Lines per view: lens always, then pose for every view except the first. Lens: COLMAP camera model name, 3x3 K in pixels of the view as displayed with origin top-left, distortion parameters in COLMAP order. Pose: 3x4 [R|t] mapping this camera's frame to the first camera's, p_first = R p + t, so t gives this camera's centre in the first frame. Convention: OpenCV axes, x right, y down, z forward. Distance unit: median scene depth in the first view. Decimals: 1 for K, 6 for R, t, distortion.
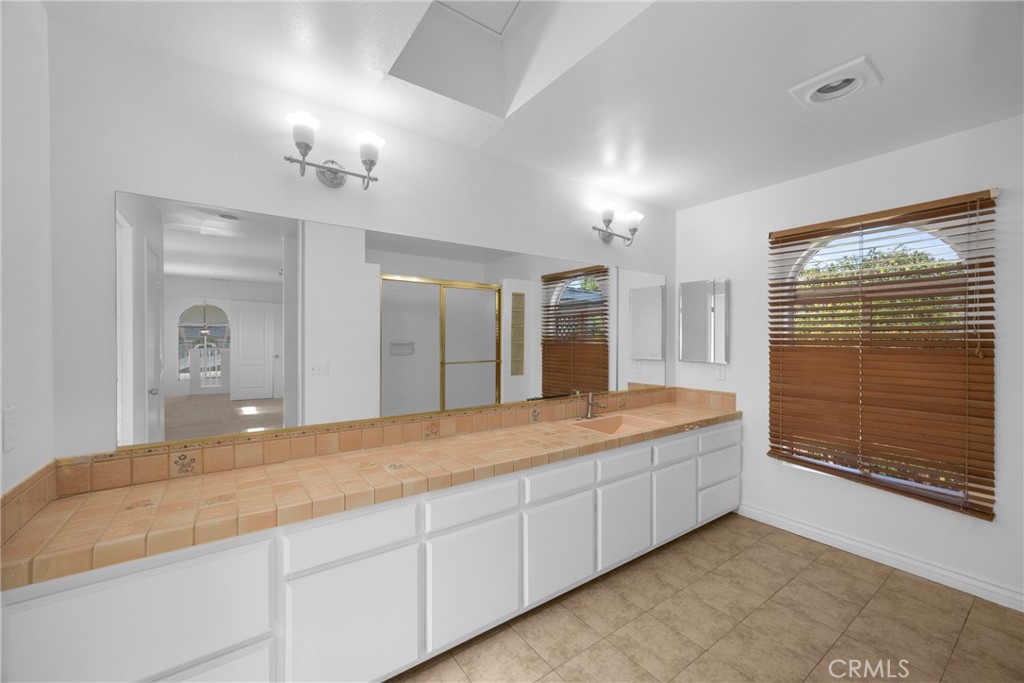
lens RADIAL K [[401.0, 0, 513.4], [0, 401.0, 340.5], [0, 0, 1]] dist [-0.003123, 0.001016]
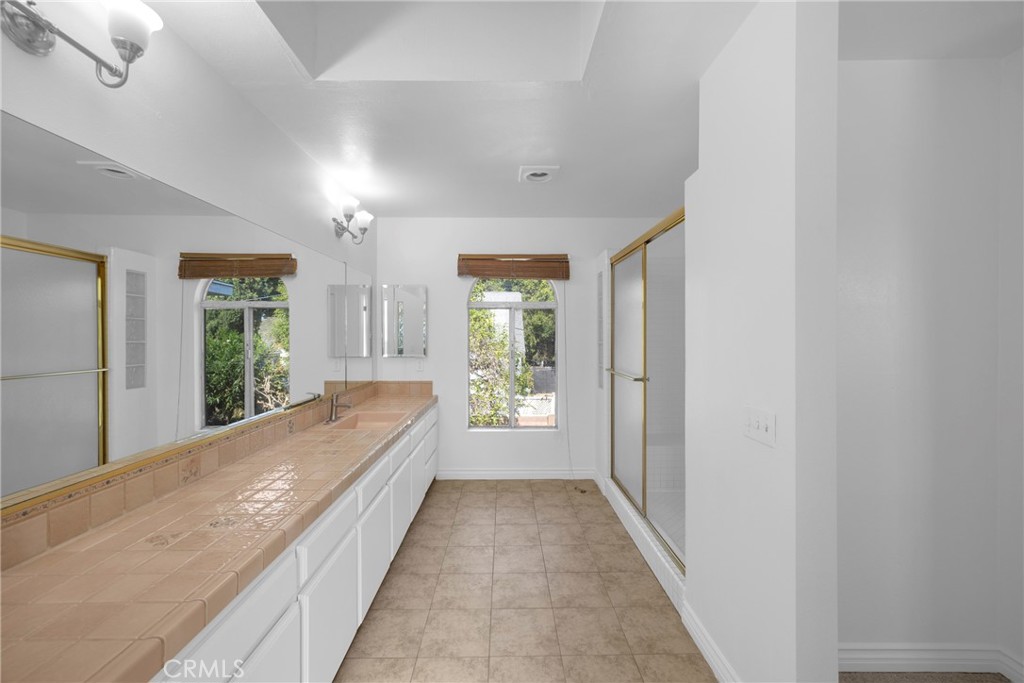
lens RADIAL K [[401.0, 0, 512.2], [0, 401.0, 337.5], [0, 0, 1]] dist [-0.003123, 0.001016]
pose [[0.575915, -0.005323, 0.817492, -0.390856], [0.004521, 0.999984, 0.003327, -0.004251], [-0.817497, 0.001780, 0.575930, 0.131959]]
